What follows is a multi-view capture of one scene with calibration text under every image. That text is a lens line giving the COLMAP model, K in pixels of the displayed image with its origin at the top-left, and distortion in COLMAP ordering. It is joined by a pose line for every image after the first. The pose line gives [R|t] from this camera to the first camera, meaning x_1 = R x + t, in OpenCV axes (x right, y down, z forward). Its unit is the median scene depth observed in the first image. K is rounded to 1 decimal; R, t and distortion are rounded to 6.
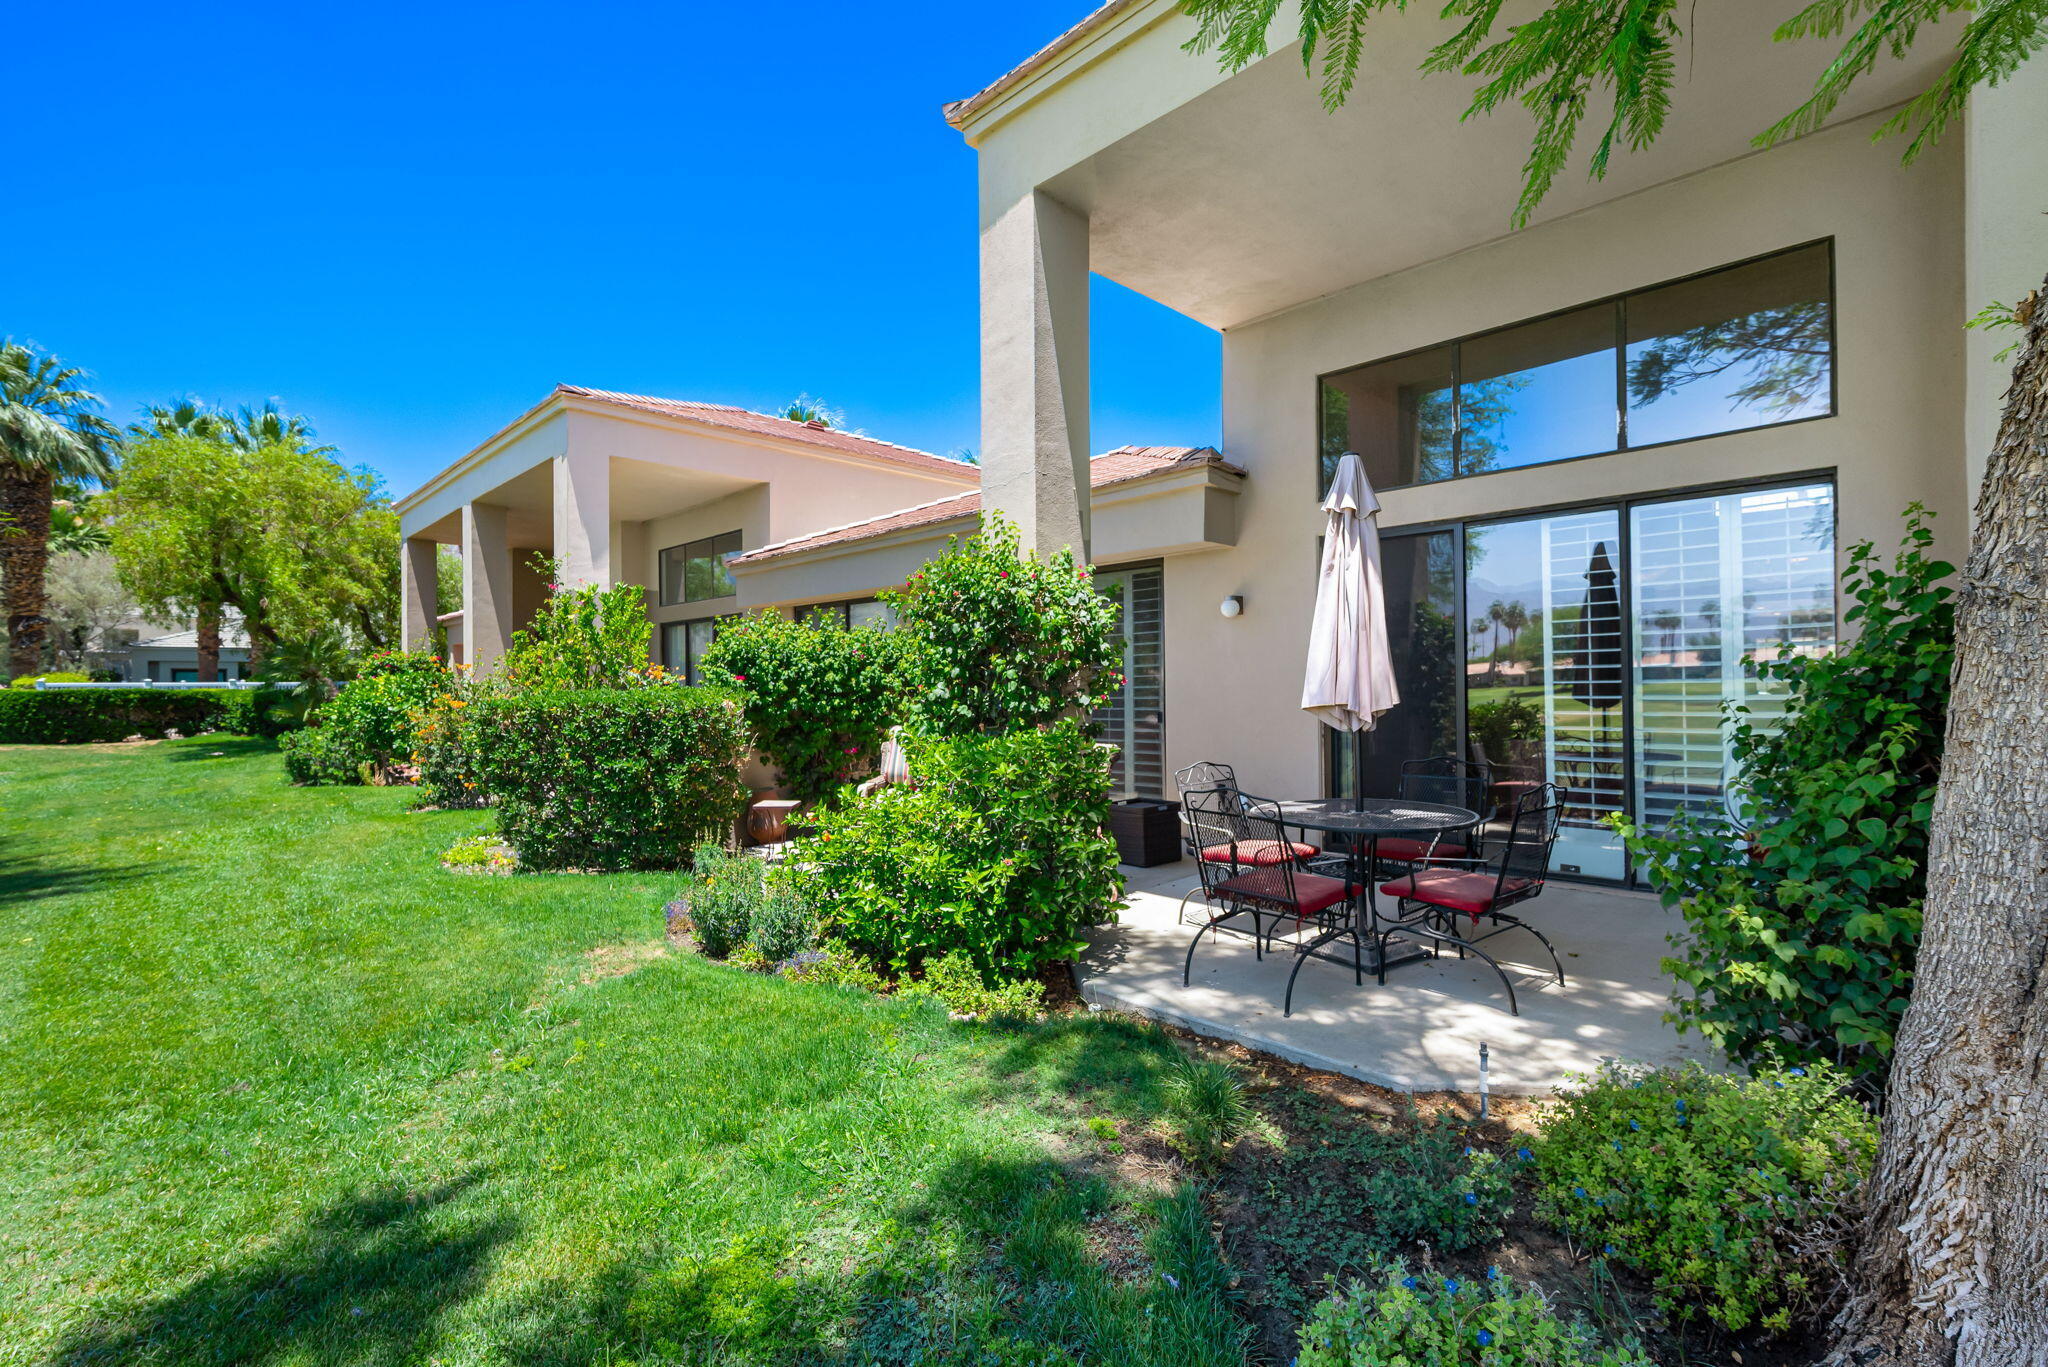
lens RADIAL K [[919.1, 0, 1014.2], [0, 919.1, 693.5], [0, 0, 1]] dist [-0.001395, -0.000119]
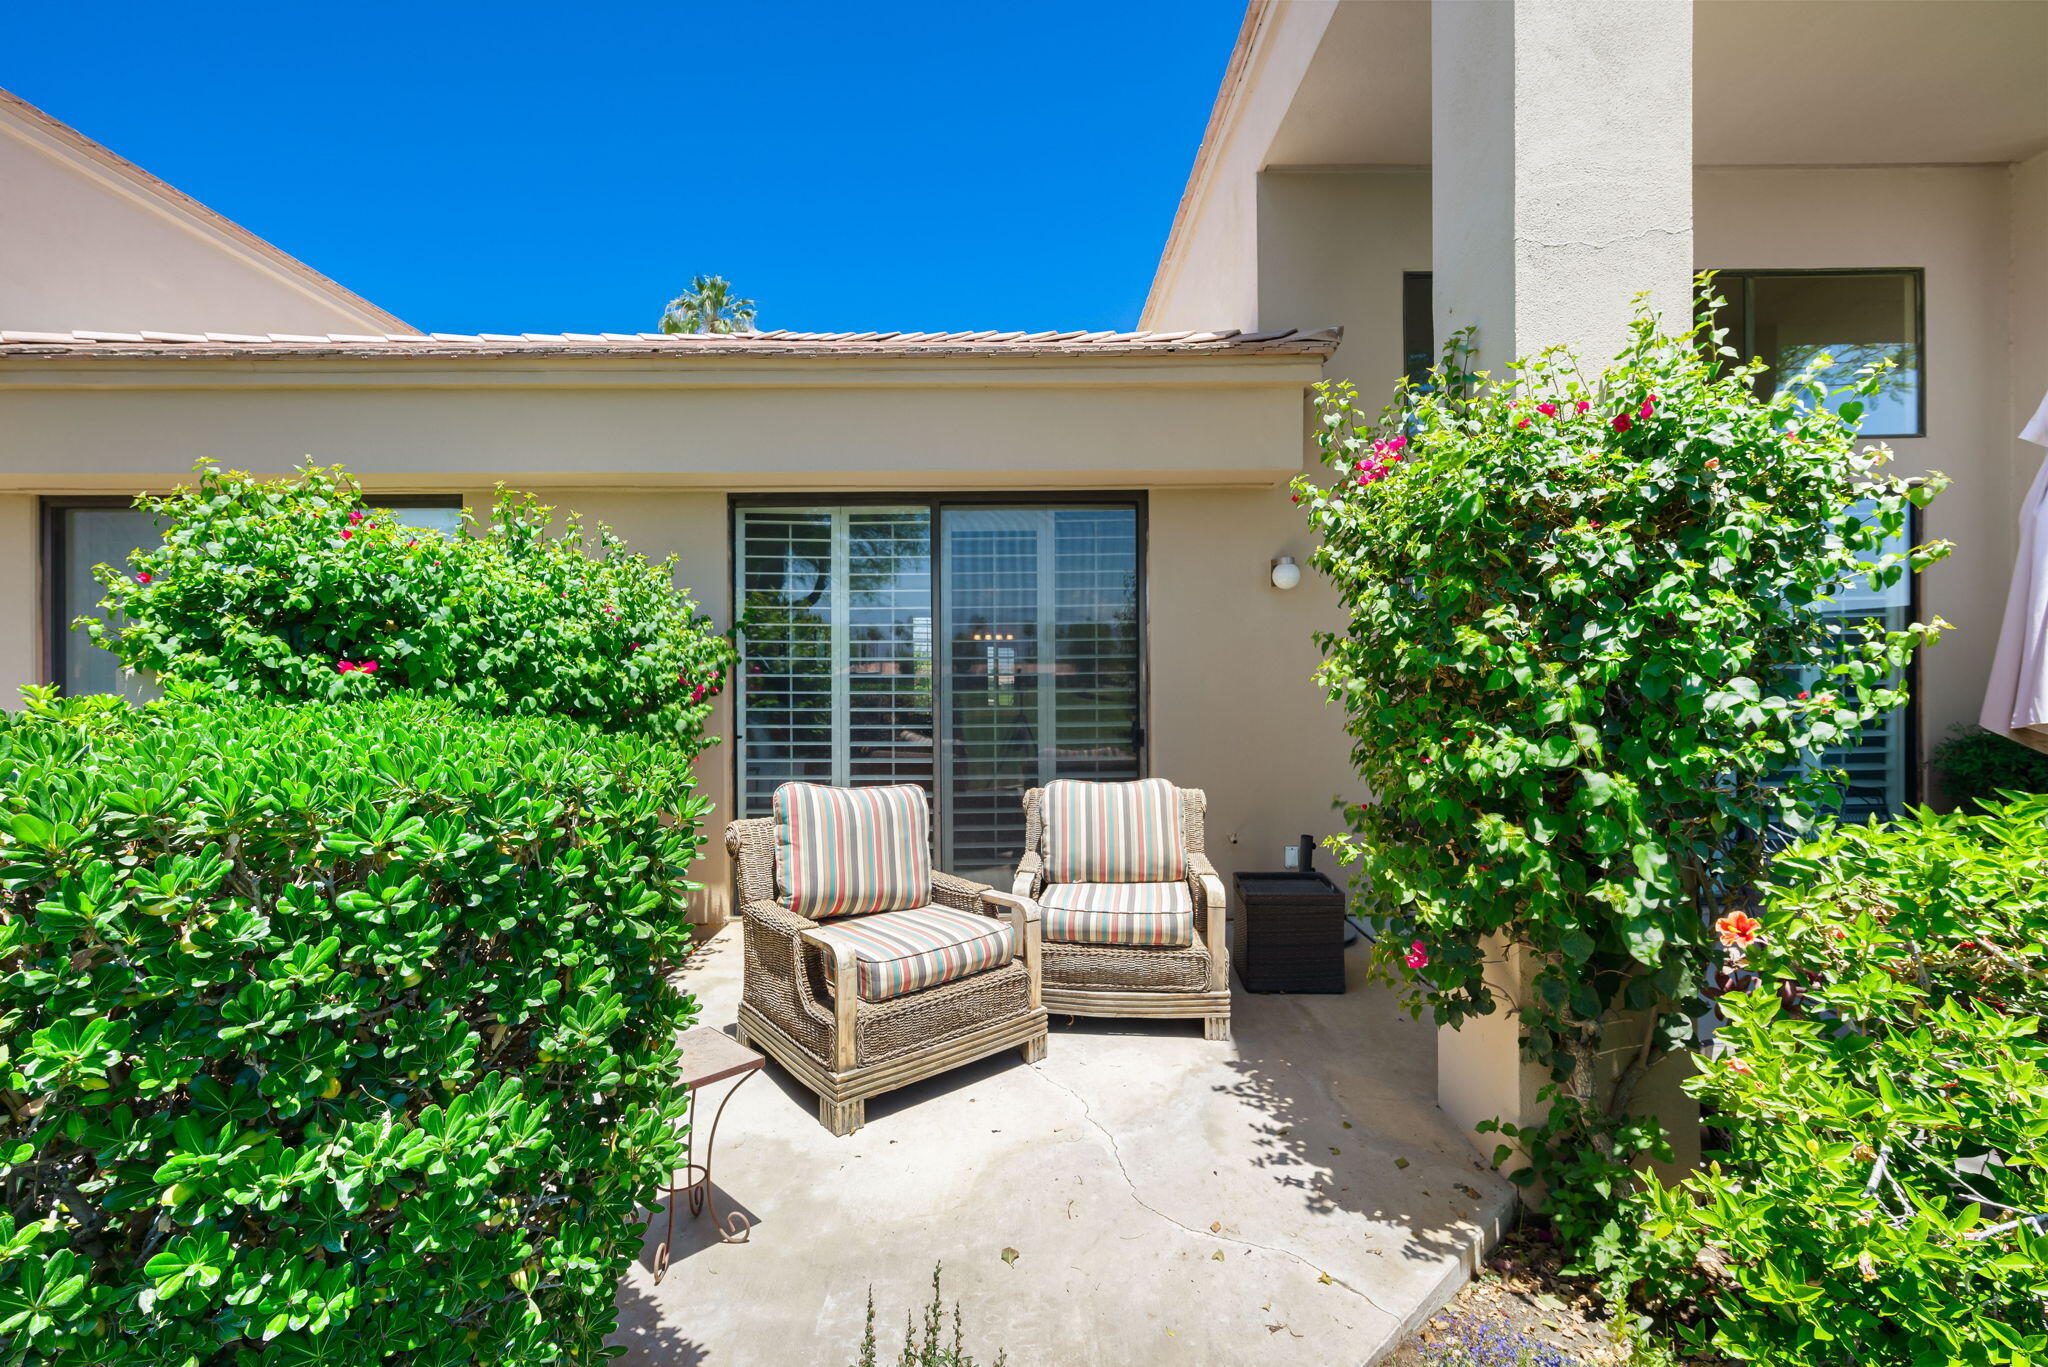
lens RADIAL K [[922.7, 0, 1032.5], [0, 922.7, 680.9], [0, 0, 1]] dist [-0.000813, -0.000163]
pose [[0.685674, -0.000492, 0.727908, -1.078463], [0.003744, 0.999989, -0.002851, -0.029634], [-0.727899, 0.004680, 0.685669, 1.796823]]
